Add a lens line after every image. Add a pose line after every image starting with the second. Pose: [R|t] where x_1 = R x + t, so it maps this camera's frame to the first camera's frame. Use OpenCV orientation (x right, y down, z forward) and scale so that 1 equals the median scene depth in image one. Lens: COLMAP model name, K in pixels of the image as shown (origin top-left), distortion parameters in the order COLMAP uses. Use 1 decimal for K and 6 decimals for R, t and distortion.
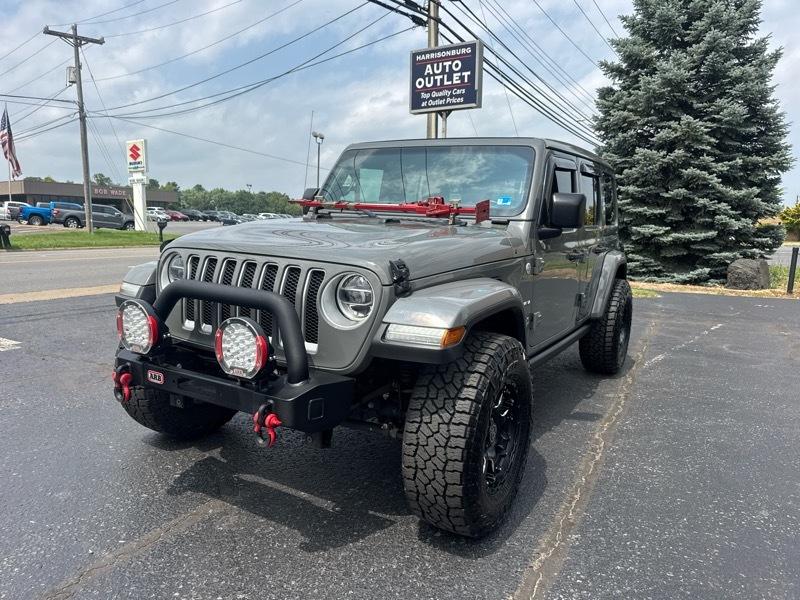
lens RADIAL K [[576.1, 0, 400.0], [0, 576.1, 300.0], [0, 0, 1]] dist [0.004267, -0.007202]
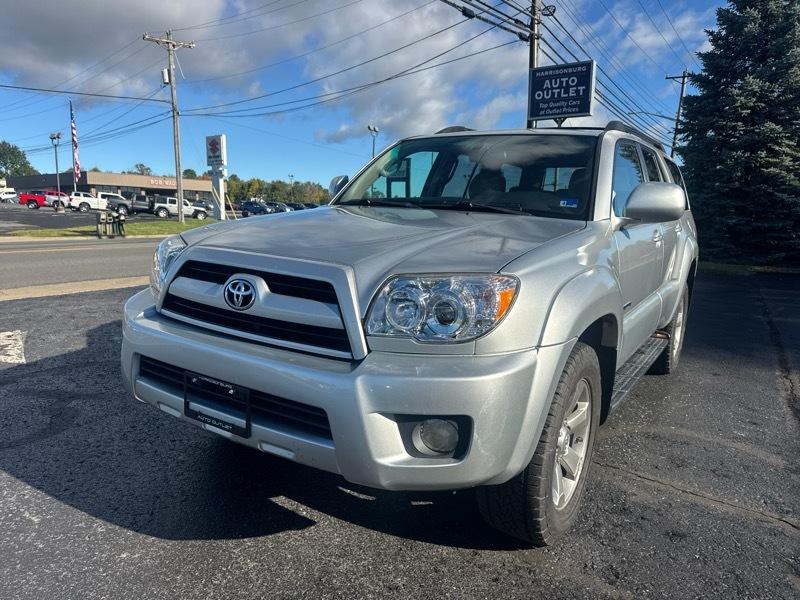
lens RADIAL K [[575.1, 0, 398.5], [0, 575.1, 301.0], [0, 0, 1]] dist [-0.001133, 0.001369]
pose [[0.998706, 0.010815, -0.049697, -0.189703], [-0.009878, 0.999769, 0.019072, 0.028882], [0.049892, -0.018556, 0.998582, -0.207724]]
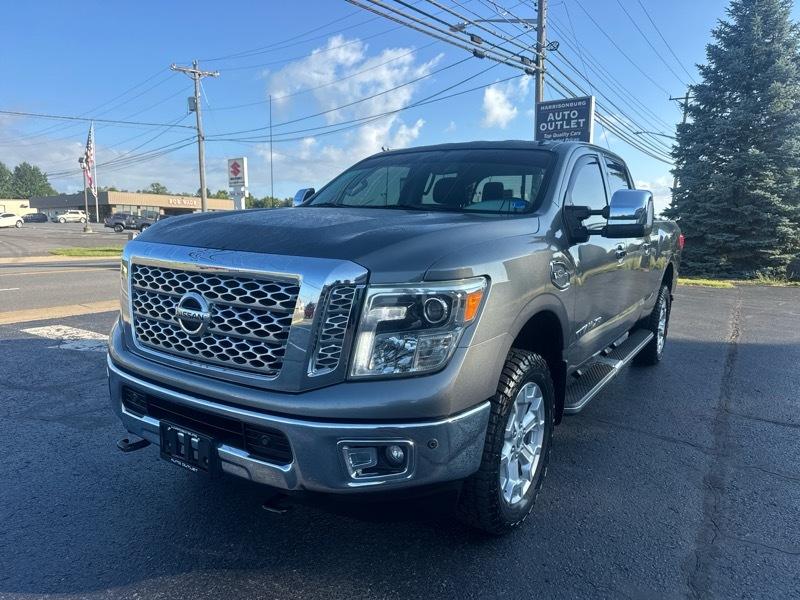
lens RADIAL K [[573.7, 0, 400.0], [0, 573.7, 301.6], [0, 0, 1]] dist [0.004326, -0.004160]
pose [[0.997714, 0.003640, -0.067475, -0.200789], [-0.004085, 0.999971, -0.006459, 0.033144], [0.067449, 0.006720, 0.997700, -0.327149]]
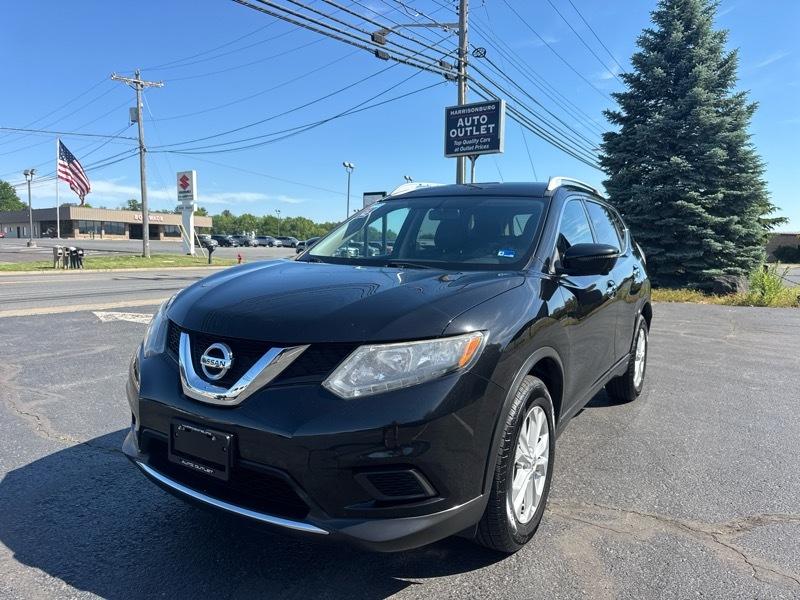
lens RADIAL K [[573.0, 0, 396.6], [0, 573.0, 296.6], [0, 0, 1]] dist [0.043700, -0.066136]
pose [[0.999097, 0.003080, -0.042383, -0.033146], [-0.005061, 0.998896, -0.046712, 0.031318], [0.042192, 0.046884, 0.998009, -0.214826]]
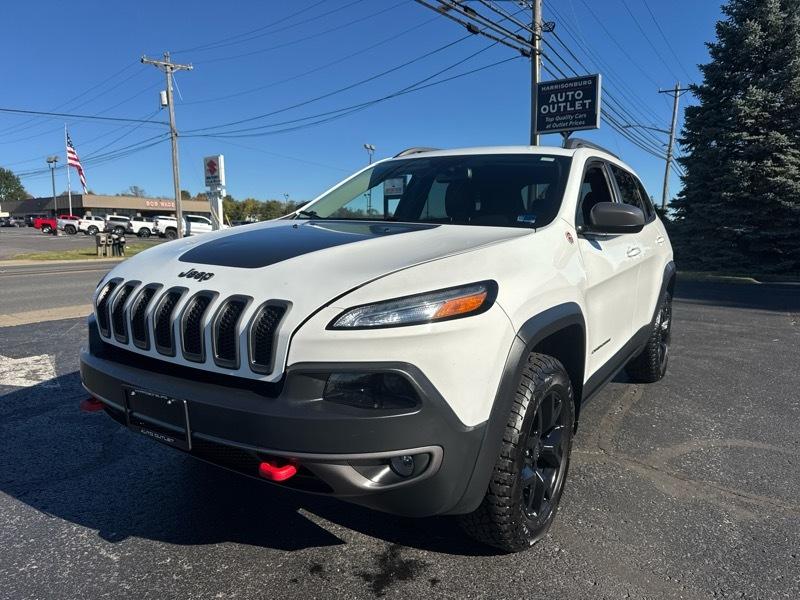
lens RADIAL K [[573.7, 0, 400.0], [0, 573.7, 301.6], [0, 0, 1]] dist [0.004326, -0.004160]
pose [[0.999151, -0.011427, -0.039581, -0.221027], [0.011093, 0.999901, -0.008649, 0.029855], [0.039676, 0.008202, 0.999179, -0.198962]]
